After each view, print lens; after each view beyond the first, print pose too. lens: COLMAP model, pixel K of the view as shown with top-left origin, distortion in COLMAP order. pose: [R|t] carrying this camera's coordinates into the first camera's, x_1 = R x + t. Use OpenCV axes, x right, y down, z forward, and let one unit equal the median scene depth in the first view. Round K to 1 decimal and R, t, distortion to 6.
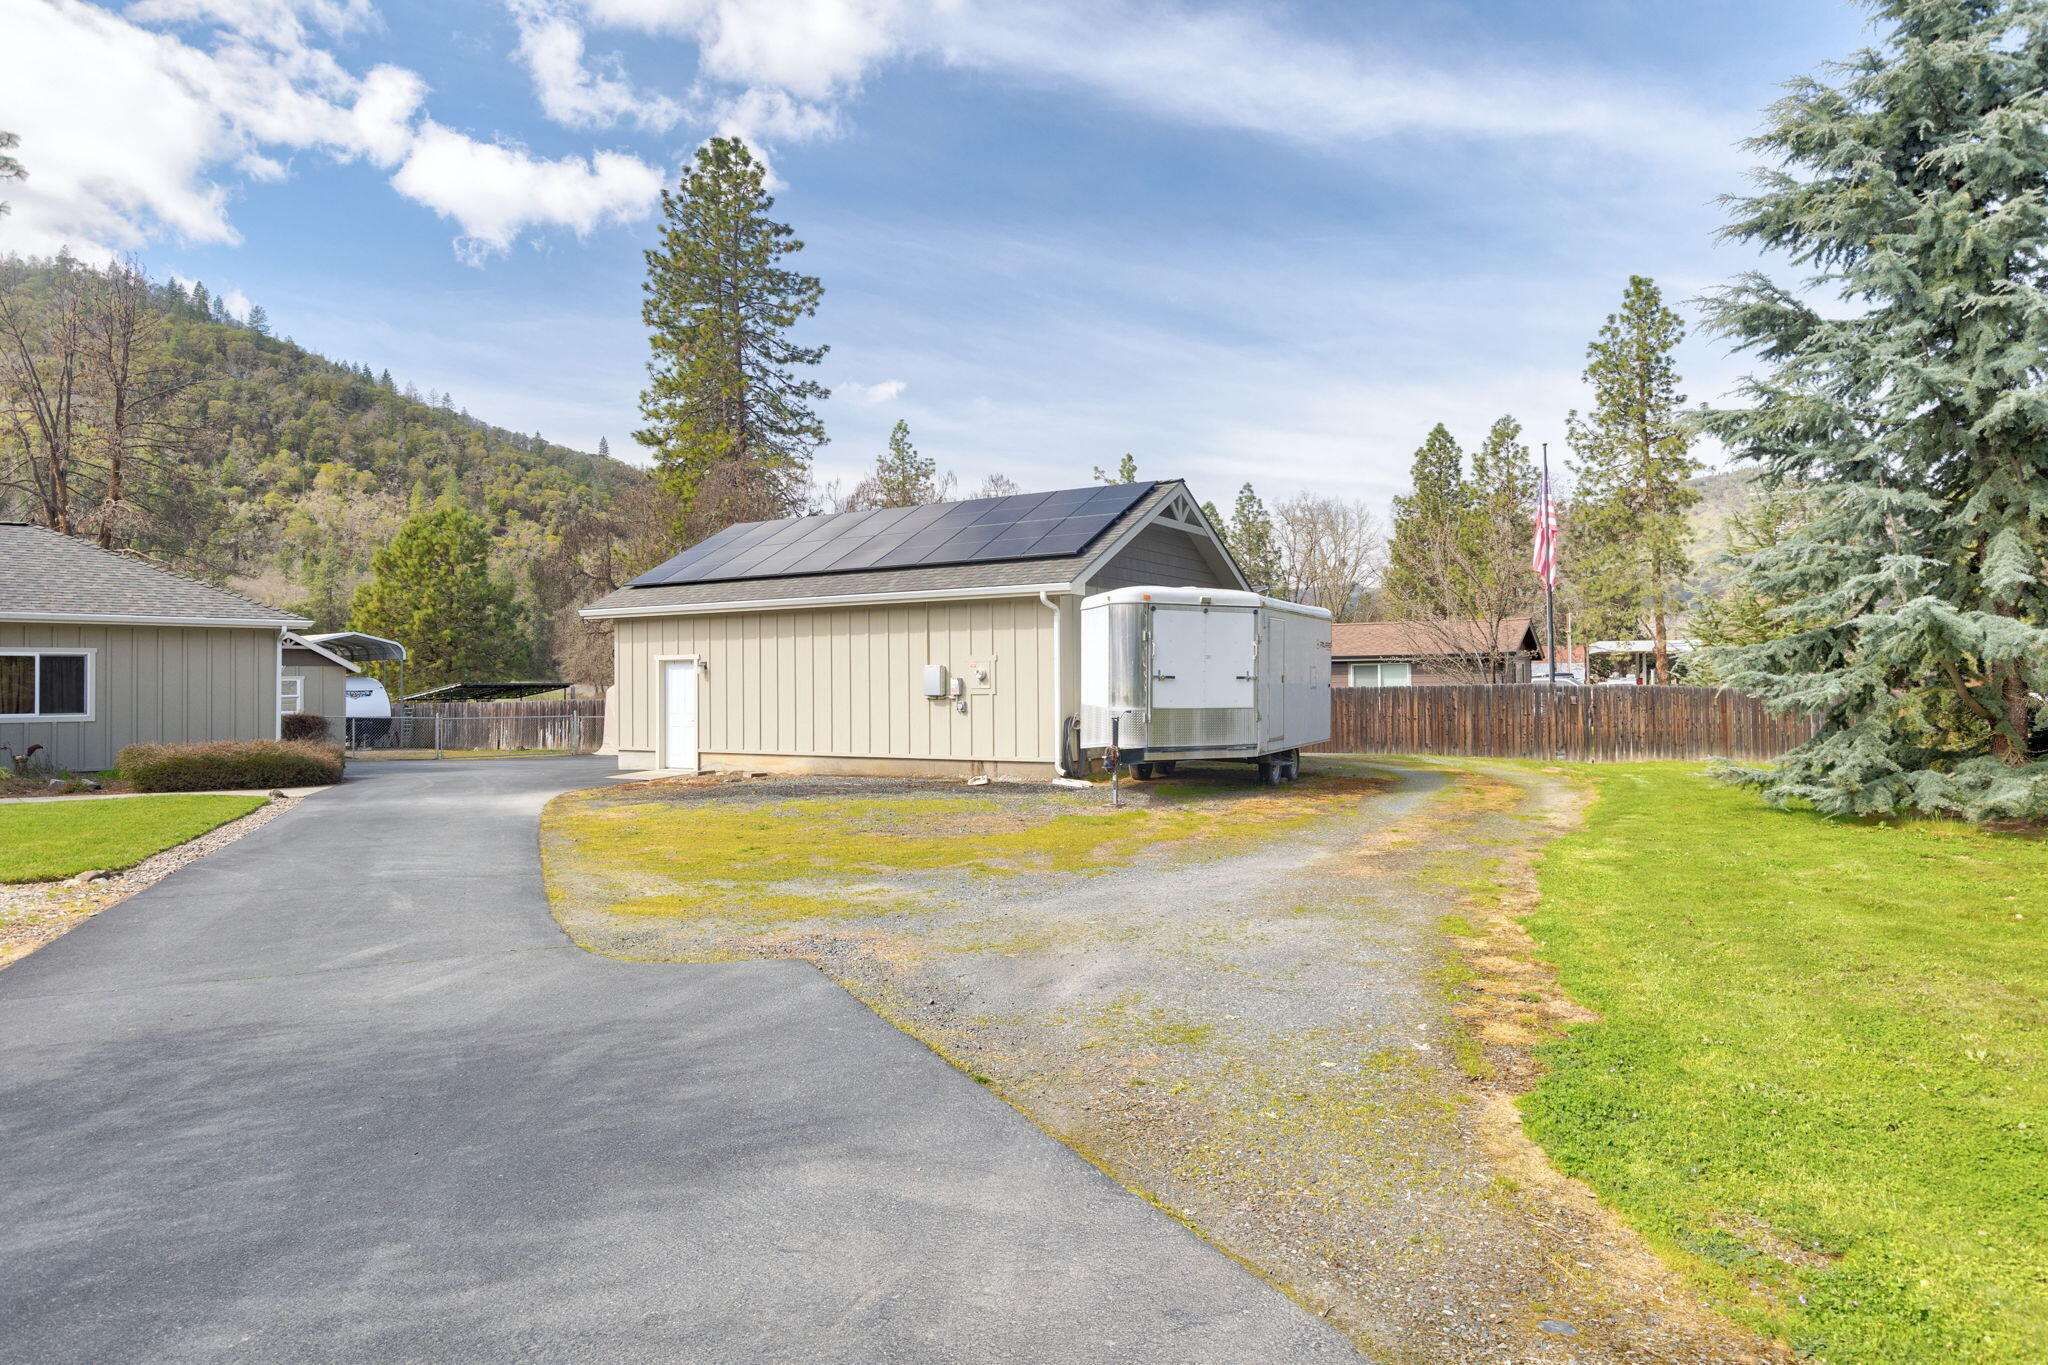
lens RADIAL K [[1214.7, 0, 1019.9], [0, 1214.7, 627.7], [0, 0, 1]] dist [-0.003073, -0.002568]
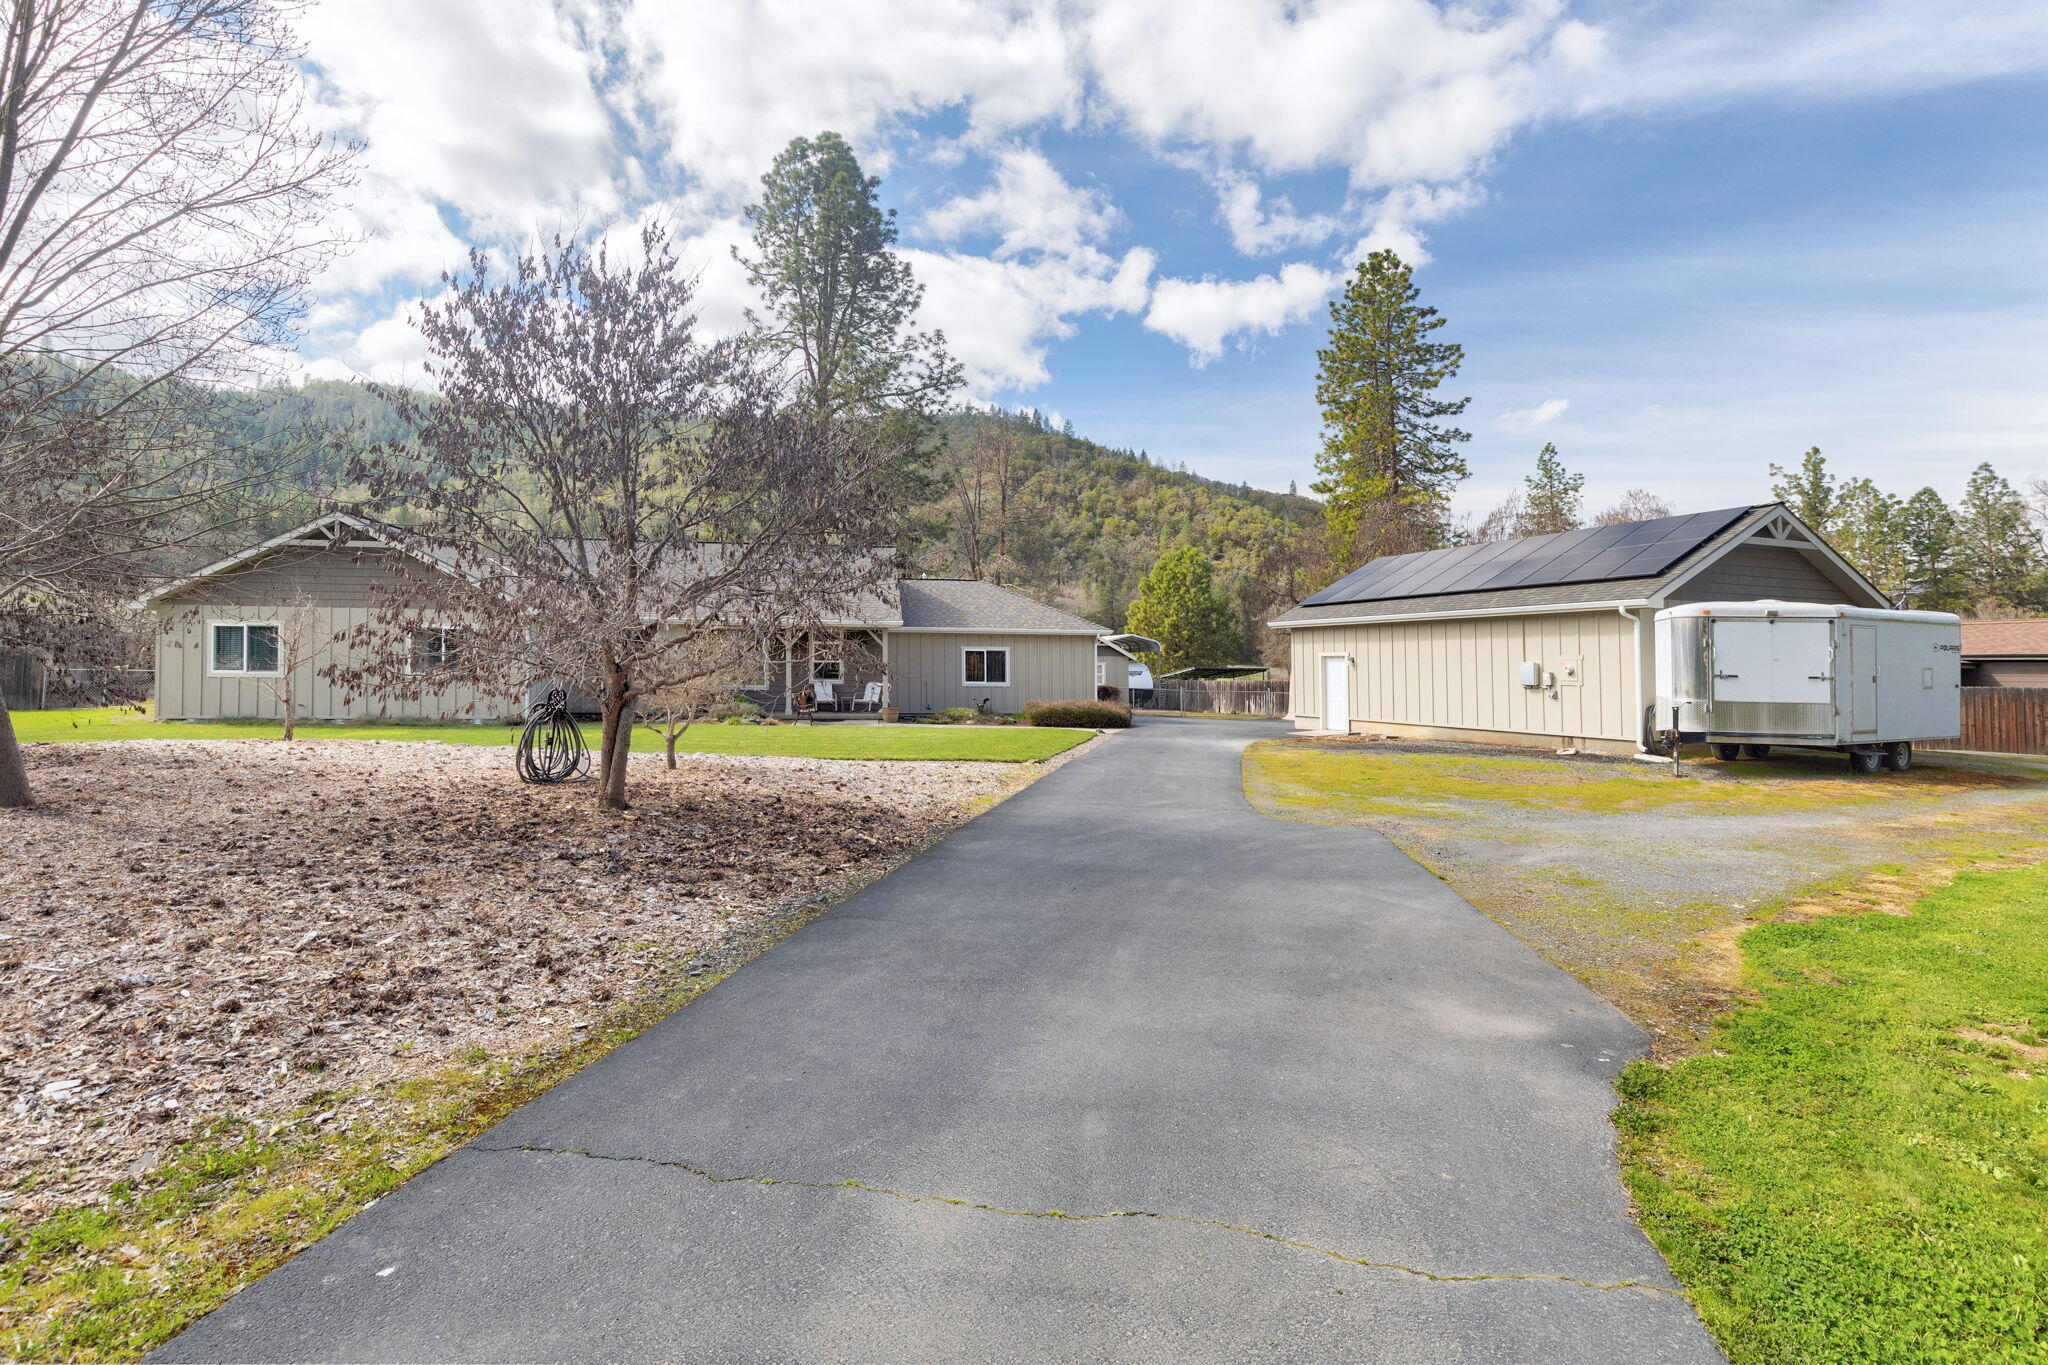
lens RADIAL K [[934.4, 0, 990.6], [0, 934.4, 628.2], [0, 0, 1]] dist [0.013966, -0.000318]
pose [[0.798970, -0.010033, -0.601287, 0.024924], [0.012544, 0.999921, -0.000016, -0.004502], [0.601240, -0.007529, 0.799033, -0.056529]]
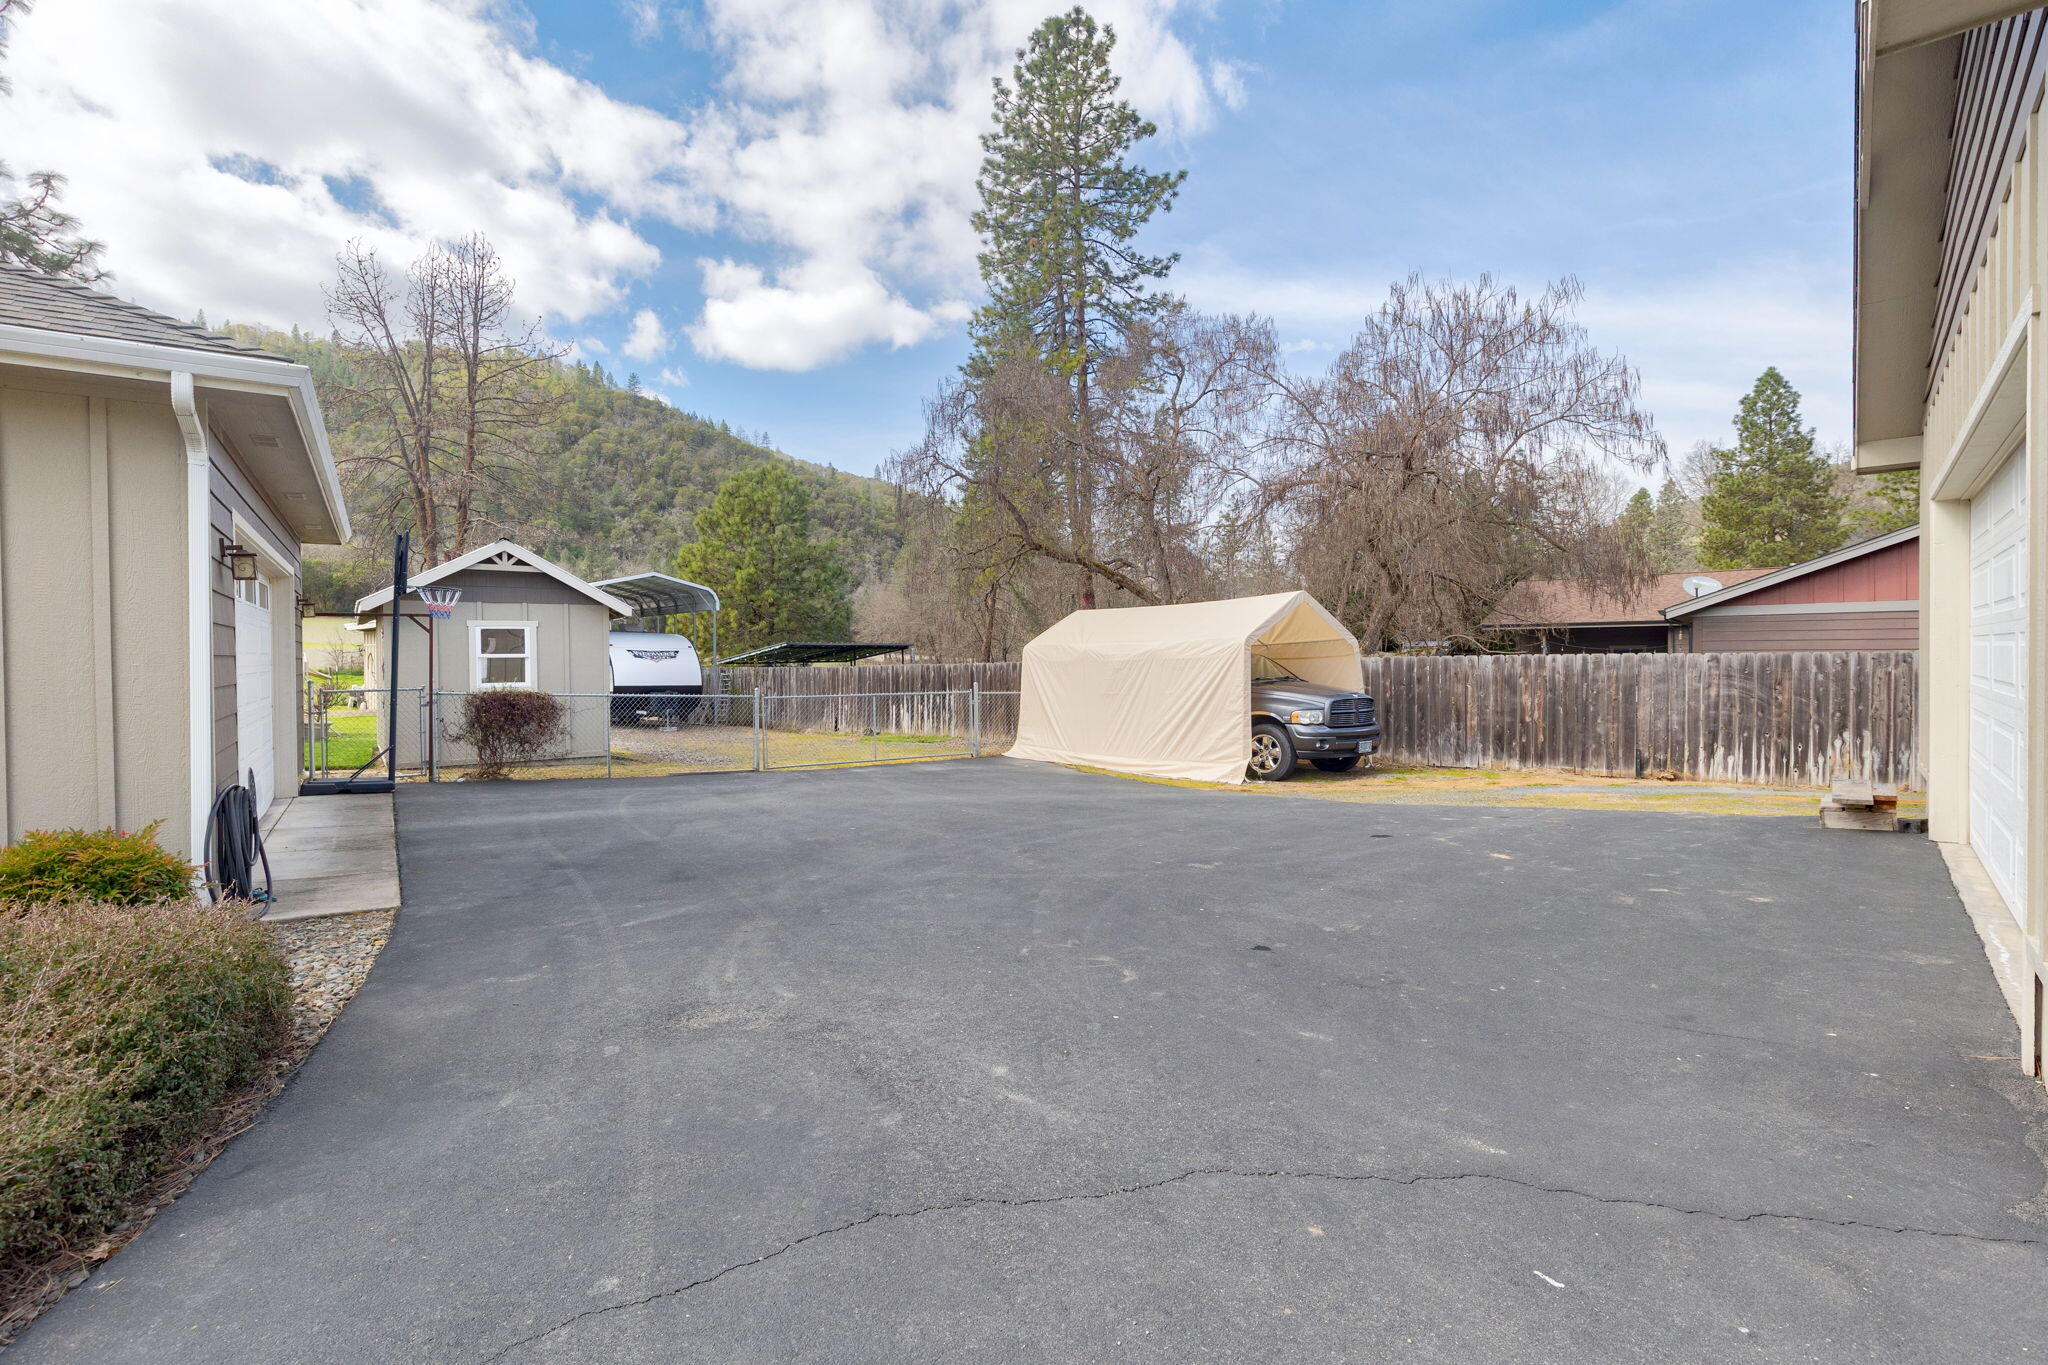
lens RADIAL K [[905.4, 0, 1006.4], [0, 905.4, 636.6], [0, 0, 1]] dist [0.000362, 0.000303]
pose [[0.983061, -0.002495, -0.183264, -0.163740], [0.007612, 0.999600, 0.027221, 0.020723], [0.183123, -0.028155, 0.982687, 0.345447]]
